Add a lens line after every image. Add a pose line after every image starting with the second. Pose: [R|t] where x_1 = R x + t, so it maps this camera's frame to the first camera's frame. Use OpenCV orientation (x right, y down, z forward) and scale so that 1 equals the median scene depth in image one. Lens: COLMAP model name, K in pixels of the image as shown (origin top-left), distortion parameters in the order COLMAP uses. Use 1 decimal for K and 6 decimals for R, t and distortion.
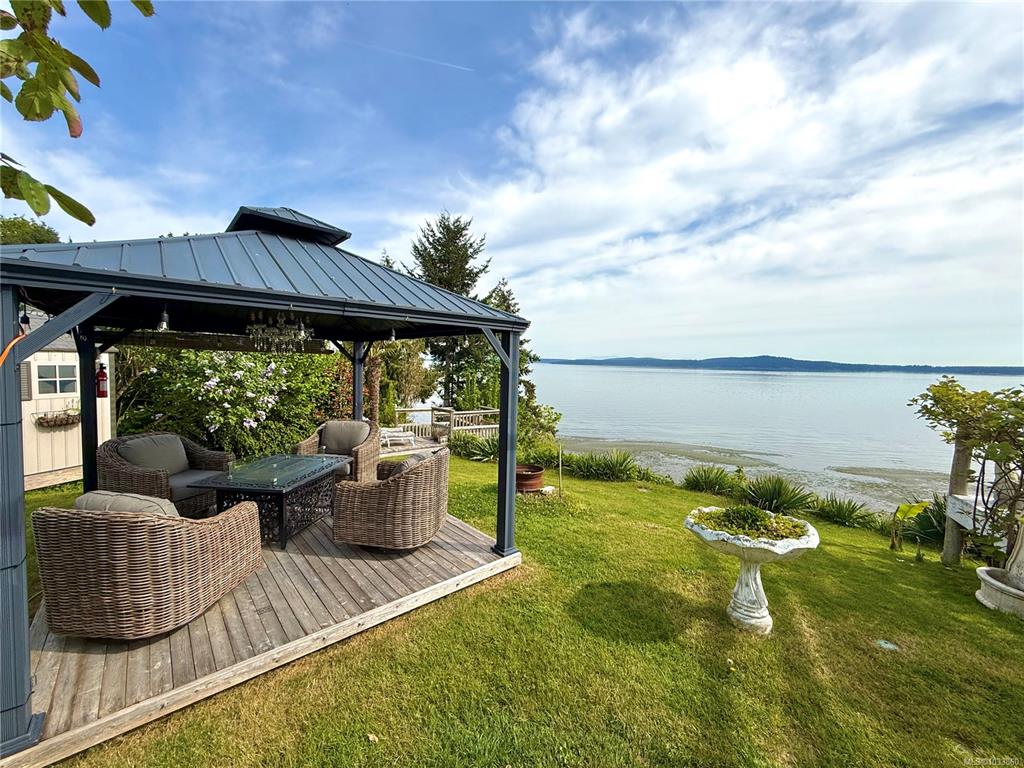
lens RADIAL K [[407.1, 0, 503.2], [0, 407.1, 394.2], [0, 0, 1]] dist [-0.008116, 0.000337]
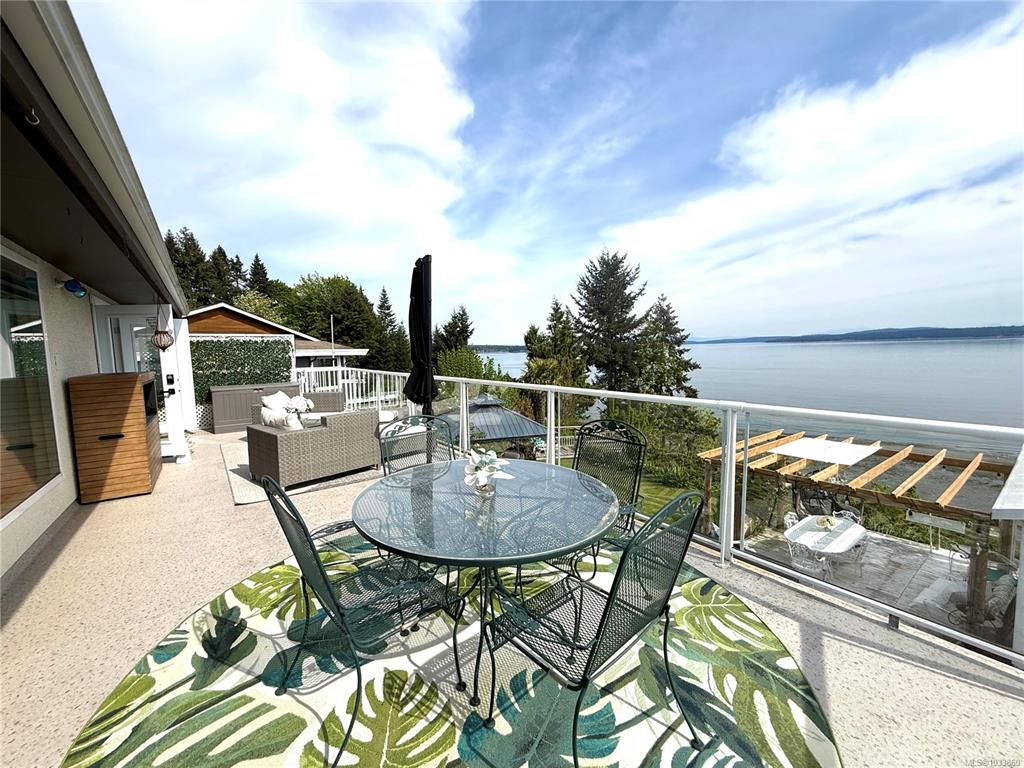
lens RADIAL K [[407.1, 0, 505.8], [0, 407.1, 382.1], [0, 0, 1]] dist [-0.008116, 0.000337]
pose [[0.896334, -0.009832, -0.443270, 0.102989], [0.012194, 0.999923, 0.002480, -0.053245], [0.443211, -0.007629, 0.896385, -0.175240]]
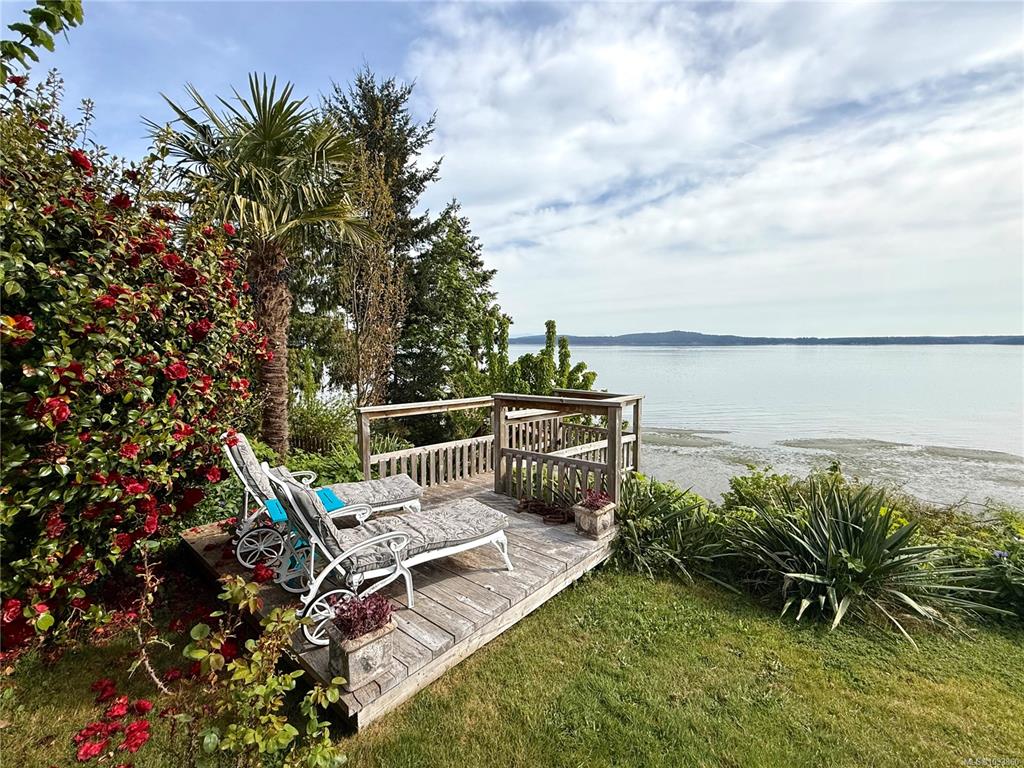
lens RADIAL K [[451.1, 0, 512.8], [0, 451.1, 374.8], [0, 0, 1]] dist [0.000736, -0.001026]
pose [[0.971690, -0.036793, 0.233376, -0.086862], [0.038696, 0.999245, -0.003579, 0.008542], [-0.233068, 0.012508, 0.972380, 0.256171]]
